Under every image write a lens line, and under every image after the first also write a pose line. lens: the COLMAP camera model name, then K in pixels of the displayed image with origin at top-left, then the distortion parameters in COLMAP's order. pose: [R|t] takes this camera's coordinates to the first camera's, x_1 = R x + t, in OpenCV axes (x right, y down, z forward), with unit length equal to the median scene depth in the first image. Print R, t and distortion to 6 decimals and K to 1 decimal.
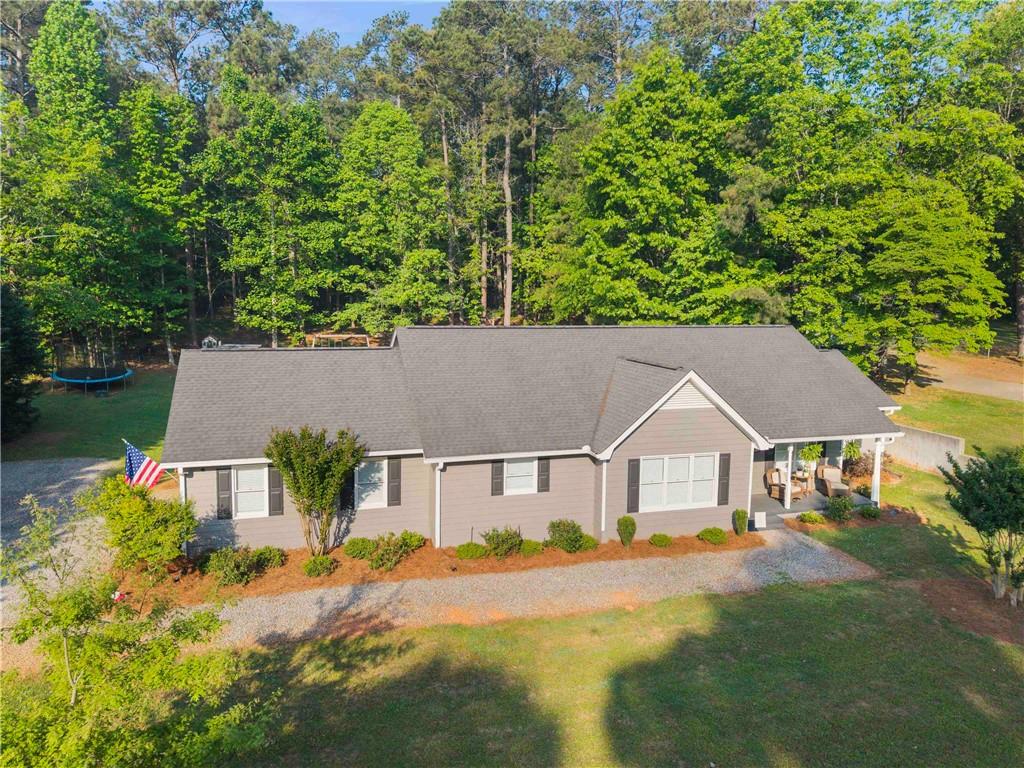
lens RADIAL K [[693.1, 0, 507.4], [0, 693.1, 367.5], [0, 0, 1]] dist [0.030189, -0.043181]
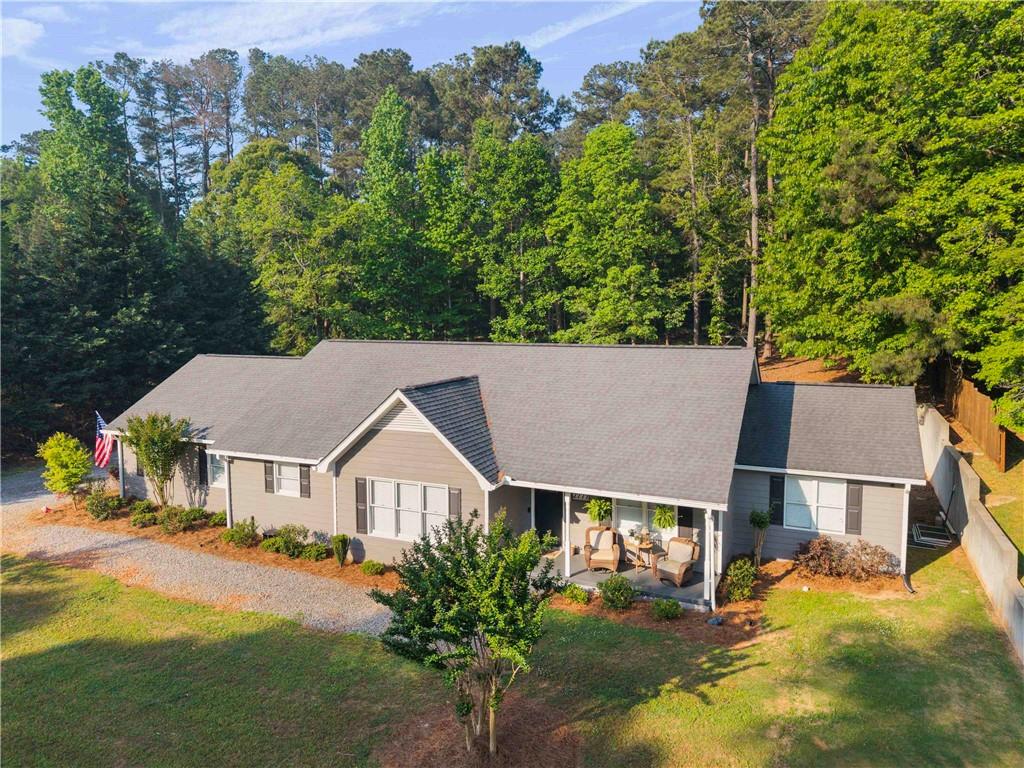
lens RADIAL K [[693.1, 0, 507.4], [0, 693.1, 367.5], [0, 0, 1]] dist [0.030189, -0.043181]
pose [[0.748701, 0.033649, -0.662053, 0.634168], [-0.053863, 0.998497, -0.010163, -0.015515], [0.660716, 0.043269, 0.749388, 0.261476]]
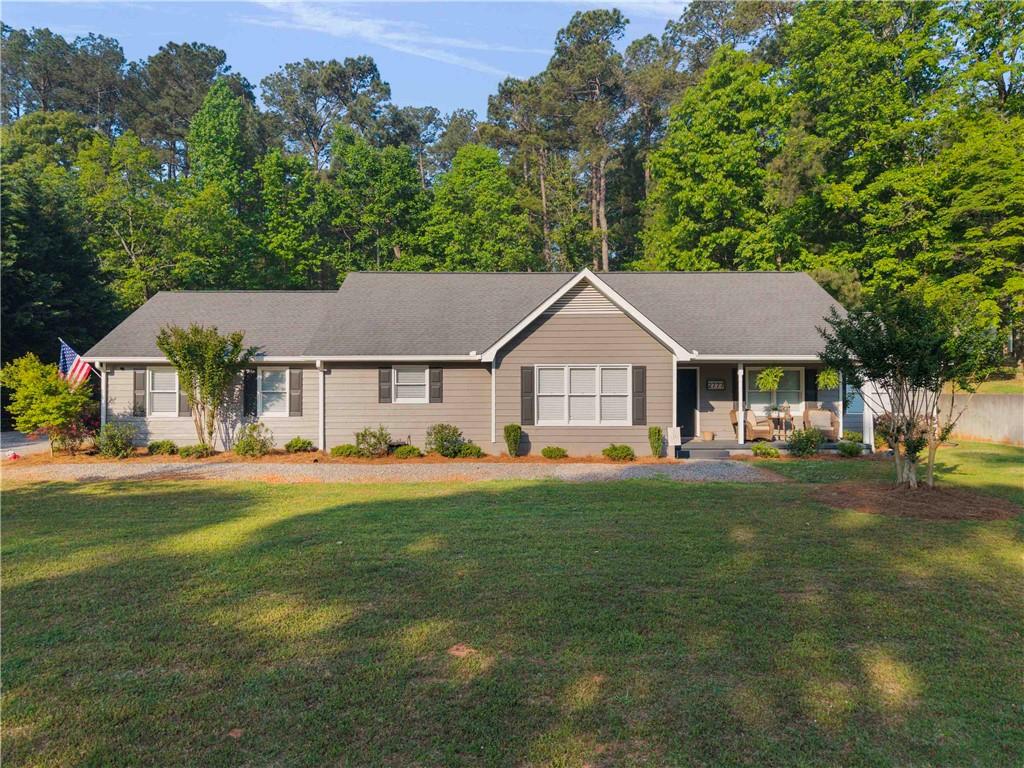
lens RADIAL K [[694.8, 0, 512.0], [0, 694.8, 384.0], [0, 0, 1]] dist [0.029268, -0.038874]
pose [[0.958402, -0.018136, -0.284845, 0.278388], [-0.016270, 0.992885, -0.117958, 0.172333], [0.284958, 0.117685, 0.951288, 0.073395]]
